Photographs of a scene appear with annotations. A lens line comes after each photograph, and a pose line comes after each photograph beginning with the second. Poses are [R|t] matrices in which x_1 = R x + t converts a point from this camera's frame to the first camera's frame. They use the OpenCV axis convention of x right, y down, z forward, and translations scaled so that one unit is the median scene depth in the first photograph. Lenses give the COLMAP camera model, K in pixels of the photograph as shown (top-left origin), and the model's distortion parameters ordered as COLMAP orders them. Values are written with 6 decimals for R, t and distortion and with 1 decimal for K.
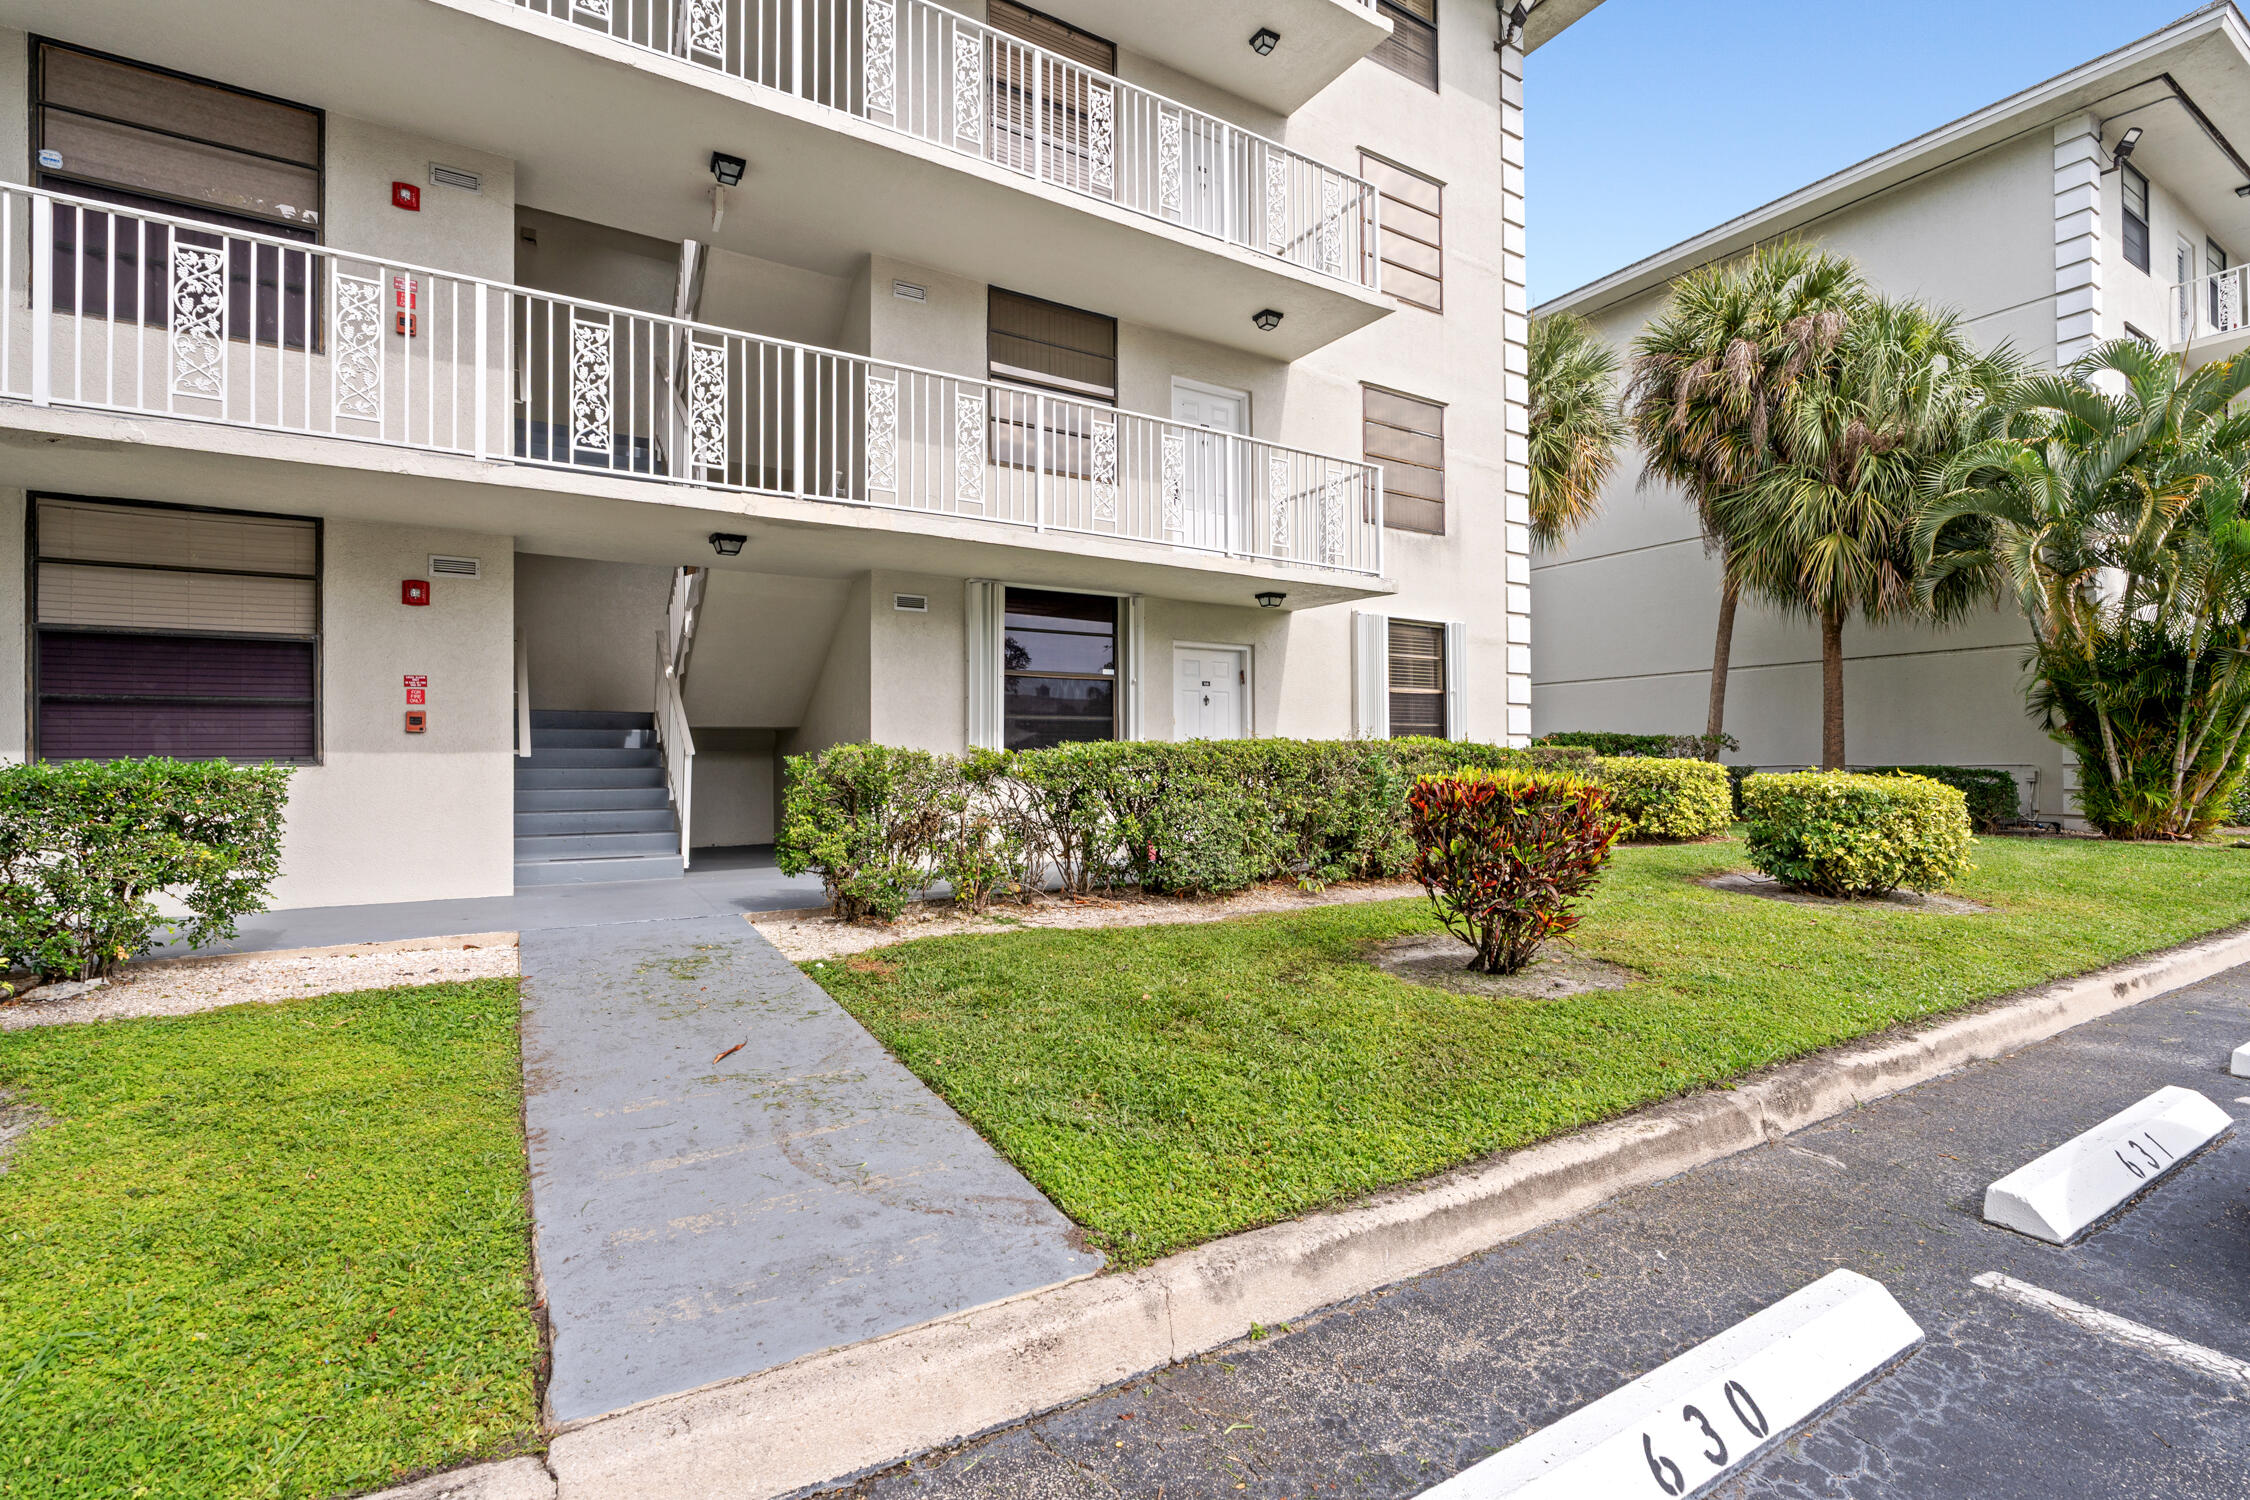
lens RADIAL K [[1012.3, 0, 1128.3], [0, 1012.3, 751.9], [0, 0, 1]] dist [-0.003203, 0.000552]
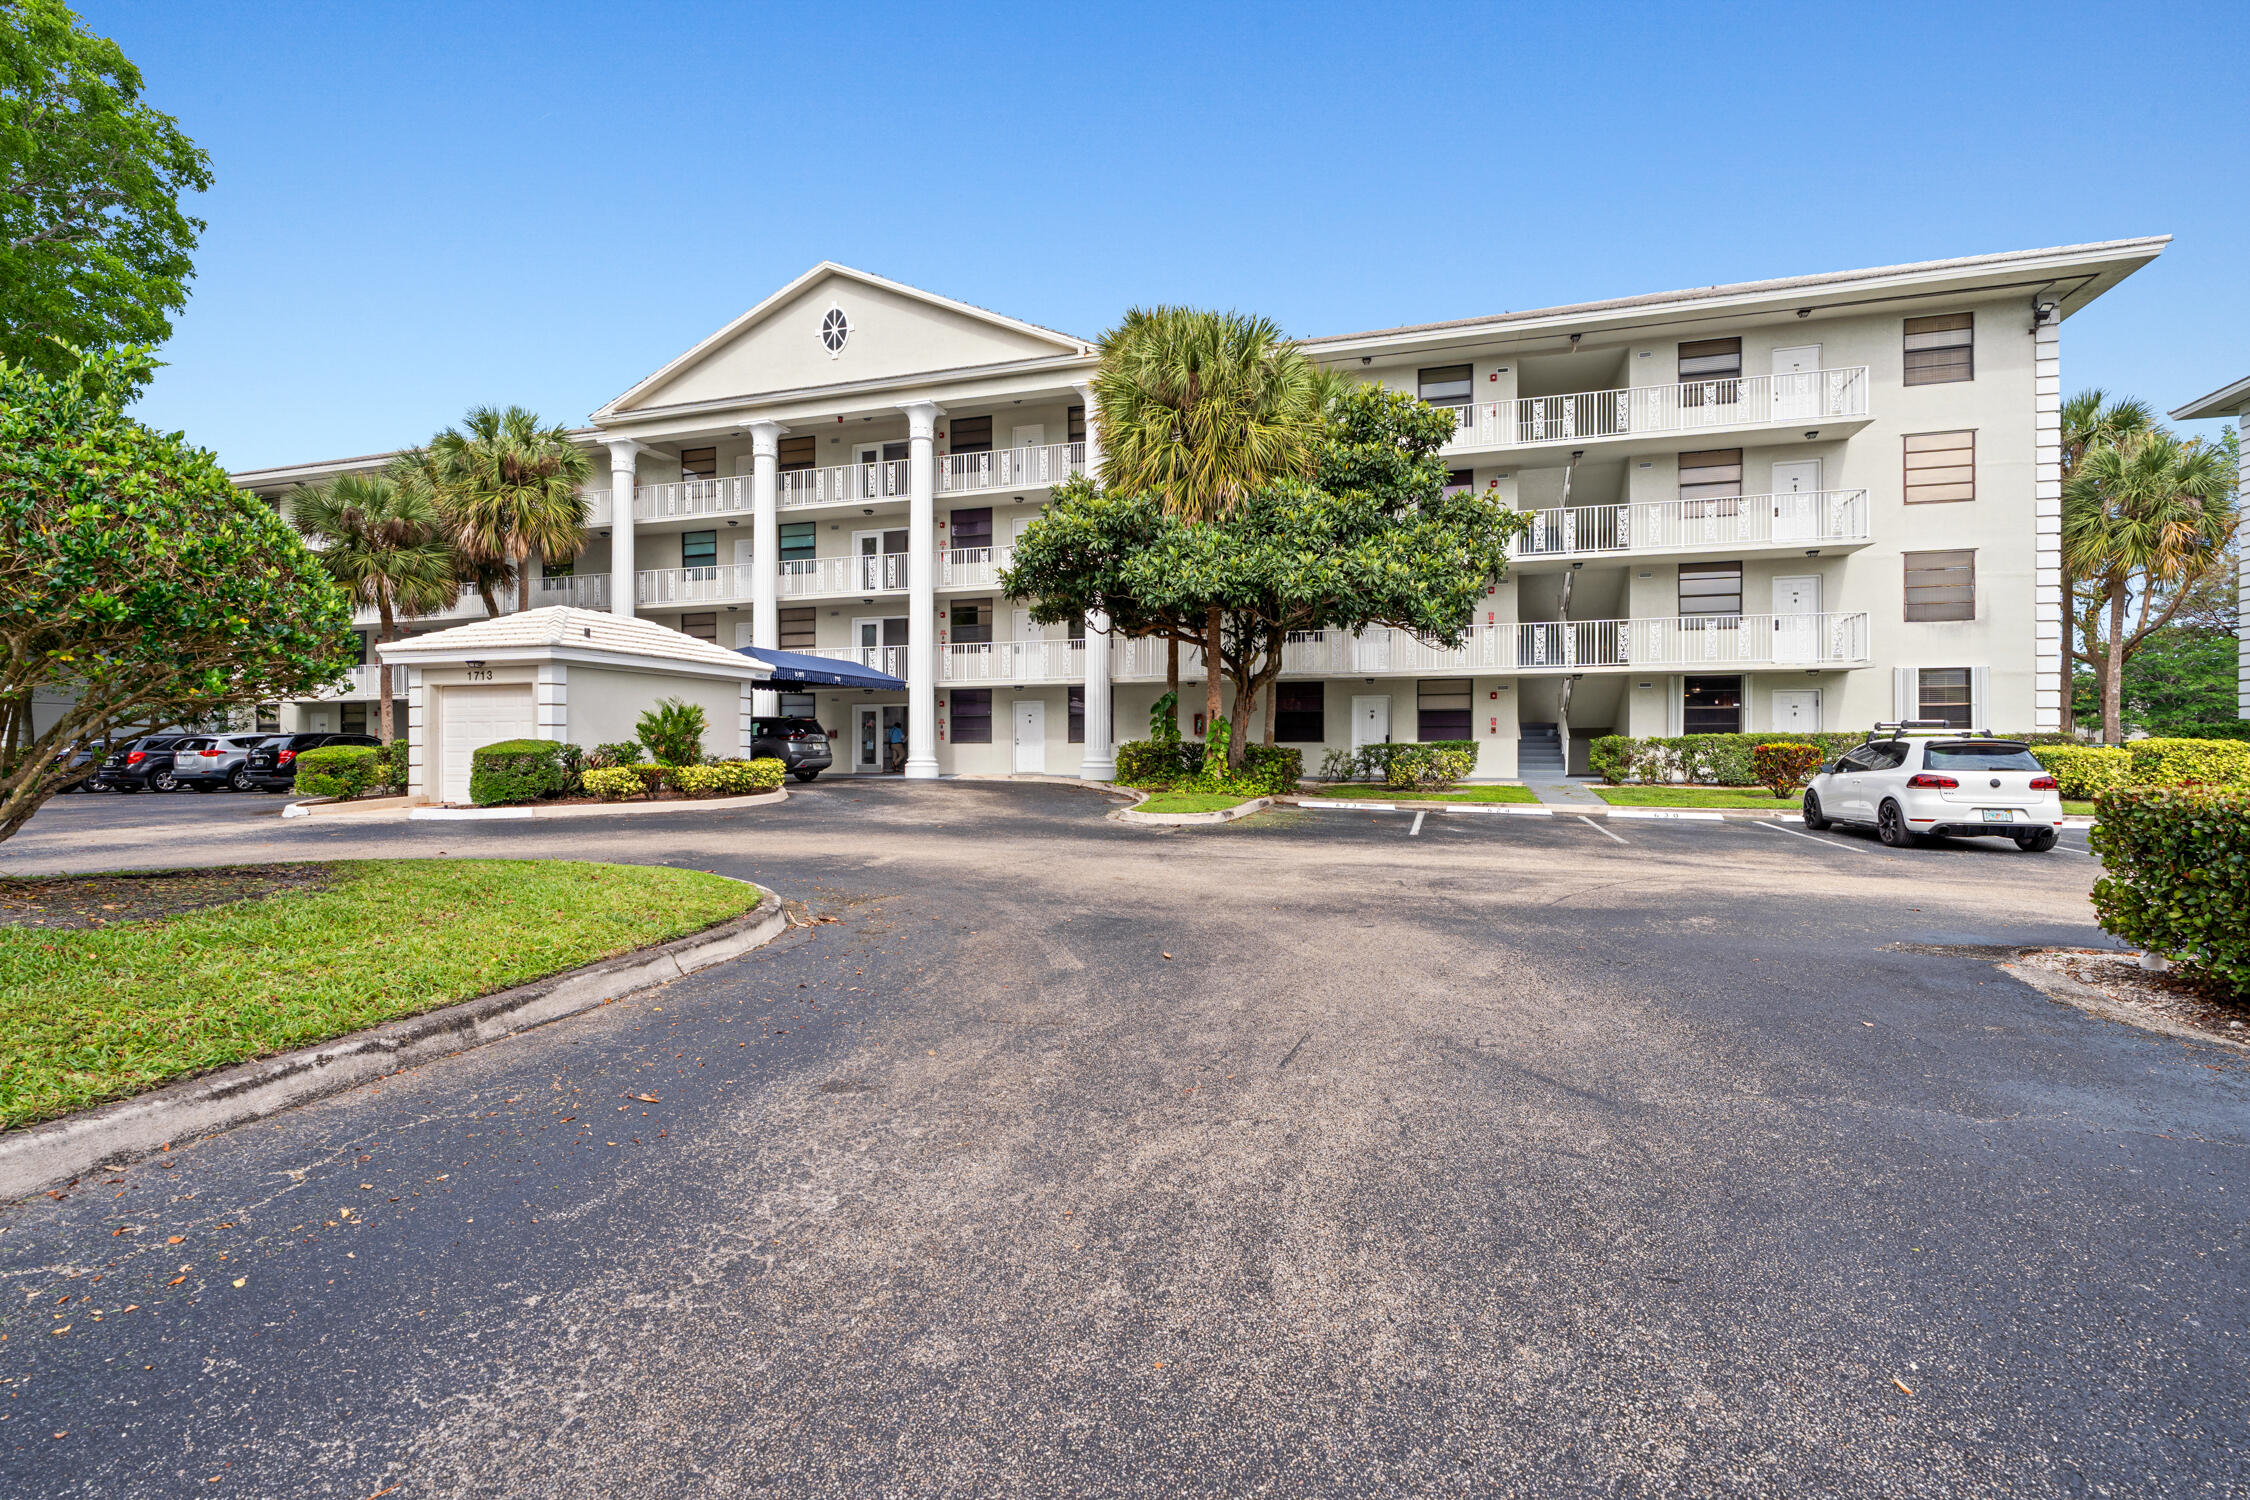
lens RADIAL K [[1012.3, 0, 1120.9], [0, 1012.3, 747.7], [0, 0, 1]] dist [-0.003203, 0.000552]
pose [[0.653289, 0.005403, -0.757089, 0.844414], [0.005853, 0.999909, 0.012187, -0.012739], [0.757086, -0.012393, 0.653198, -1.709931]]
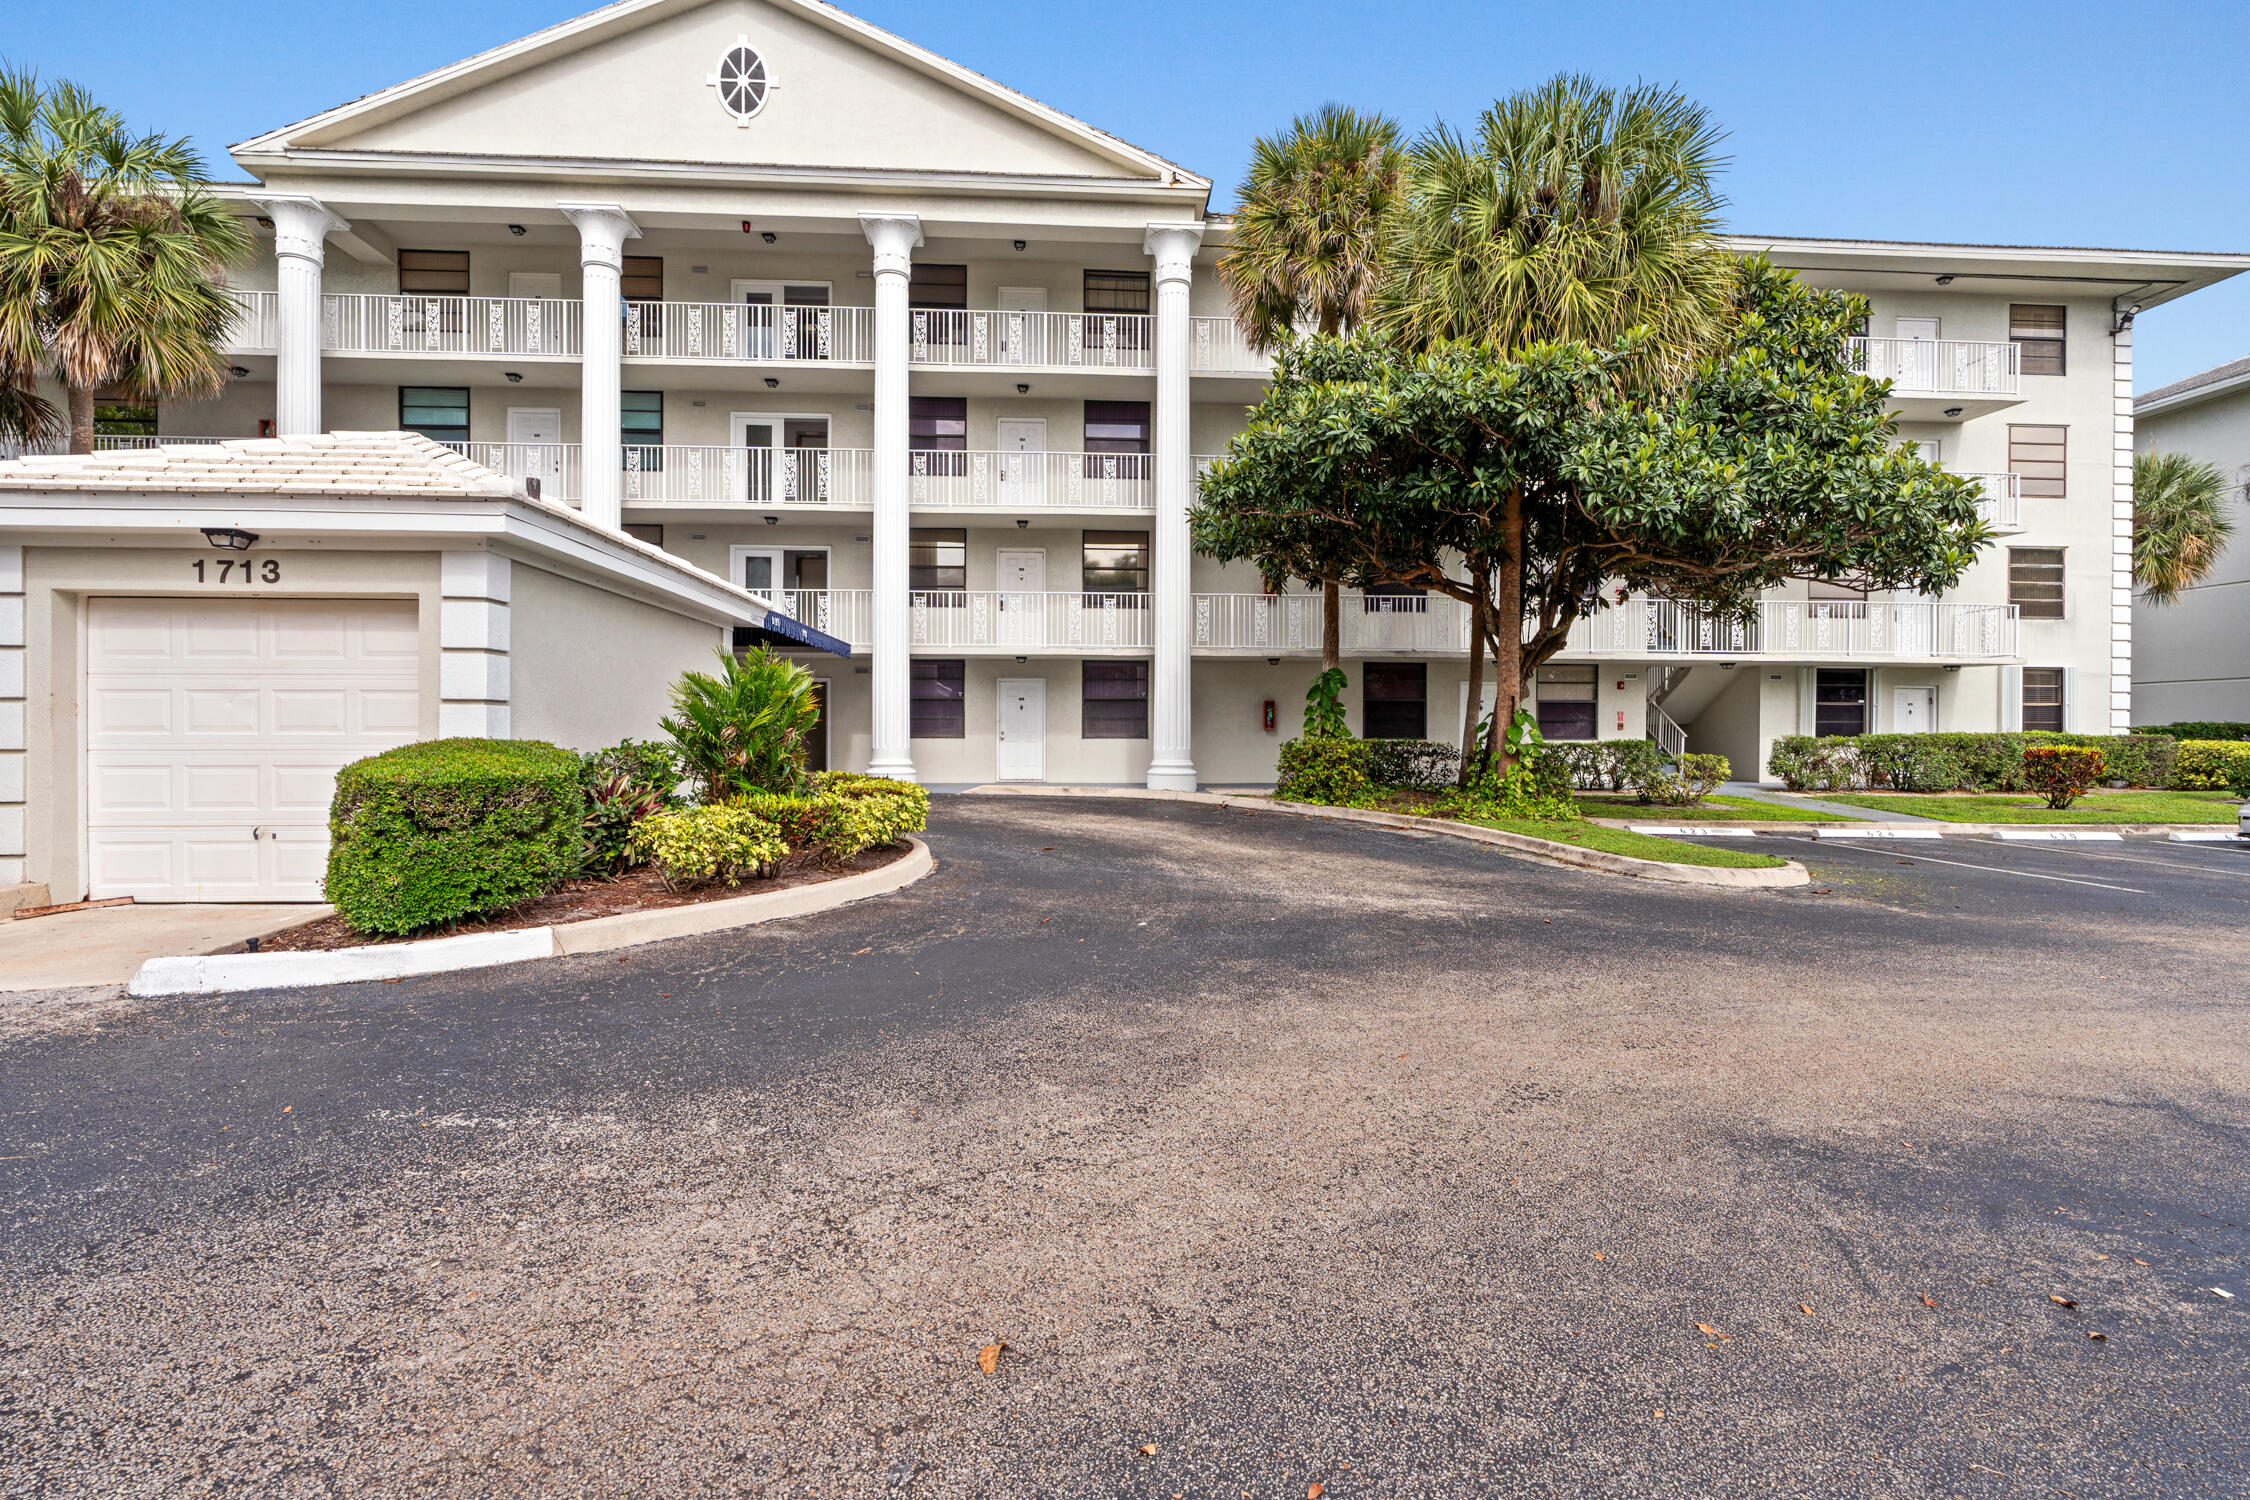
lens RADIAL K [[1012.3, 0, 1125.0], [0, 1012.3, 742.9], [0, 0, 1]] dist [-0.003203, 0.000552]
pose [[0.883016, 0.012757, -0.469170, -0.400815], [-0.004002, 0.999799, 0.019652, -0.023169], [0.469327, -0.015475, 0.882889, -1.727539]]
